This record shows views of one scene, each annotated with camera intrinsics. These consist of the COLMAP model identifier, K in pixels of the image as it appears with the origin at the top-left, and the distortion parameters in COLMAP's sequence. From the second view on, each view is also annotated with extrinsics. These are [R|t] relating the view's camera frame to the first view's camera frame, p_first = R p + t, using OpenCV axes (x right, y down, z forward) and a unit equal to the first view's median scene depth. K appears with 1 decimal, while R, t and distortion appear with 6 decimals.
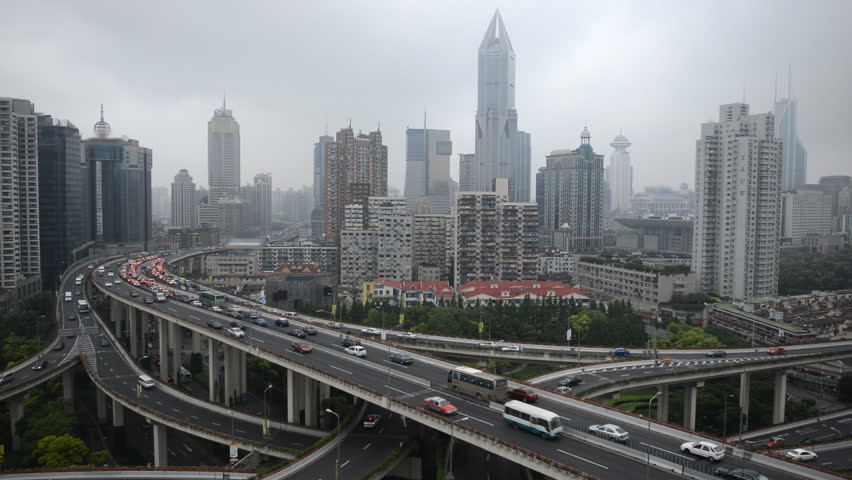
lens RADIAL K [[648.0, 0, 421.4], [0, 648.0, 235.8], [0, 0, 1]] dist [-0.035979, -0.014976]
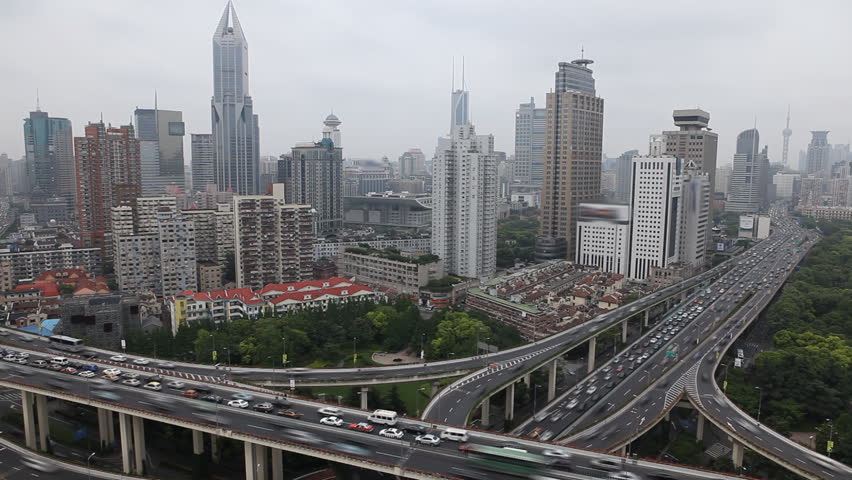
lens RADIAL K [[590.0, 0, 431.2], [0, 590.0, 237.1], [0, 0, 1]] dist [-0.103902, 0.075866]
pose [[0.881404, -0.059252, 0.468632, -0.119018], [0.023966, 0.996433, 0.080910, -0.071406], [-0.471755, -0.060083, 0.879680, -0.011613]]
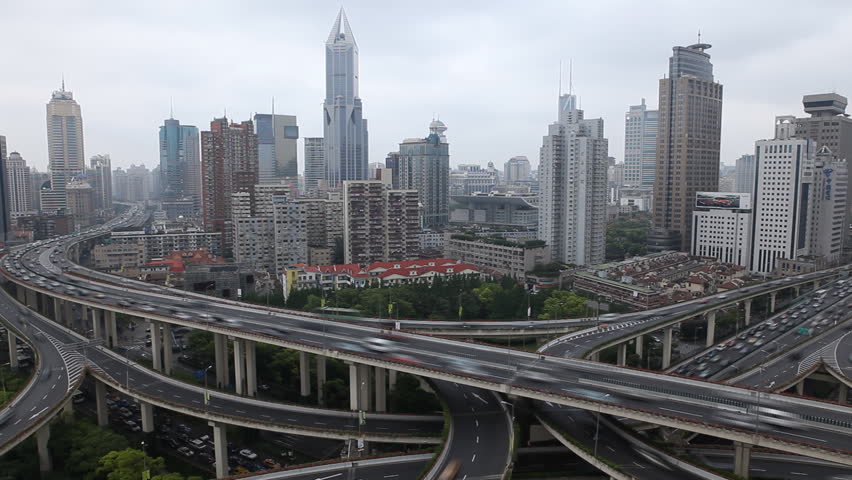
lens RADIAL K [[590.0, 0, 428.5], [0, 590.0, 238.1], [0, 0, 1]] dist [-0.103902, 0.075866]
pose [[0.952187, -0.039919, 0.302896, -0.120891], [0.023788, 0.998104, 0.056762, -0.023955], [-0.304588, -0.046843, 0.951332, -0.008012]]
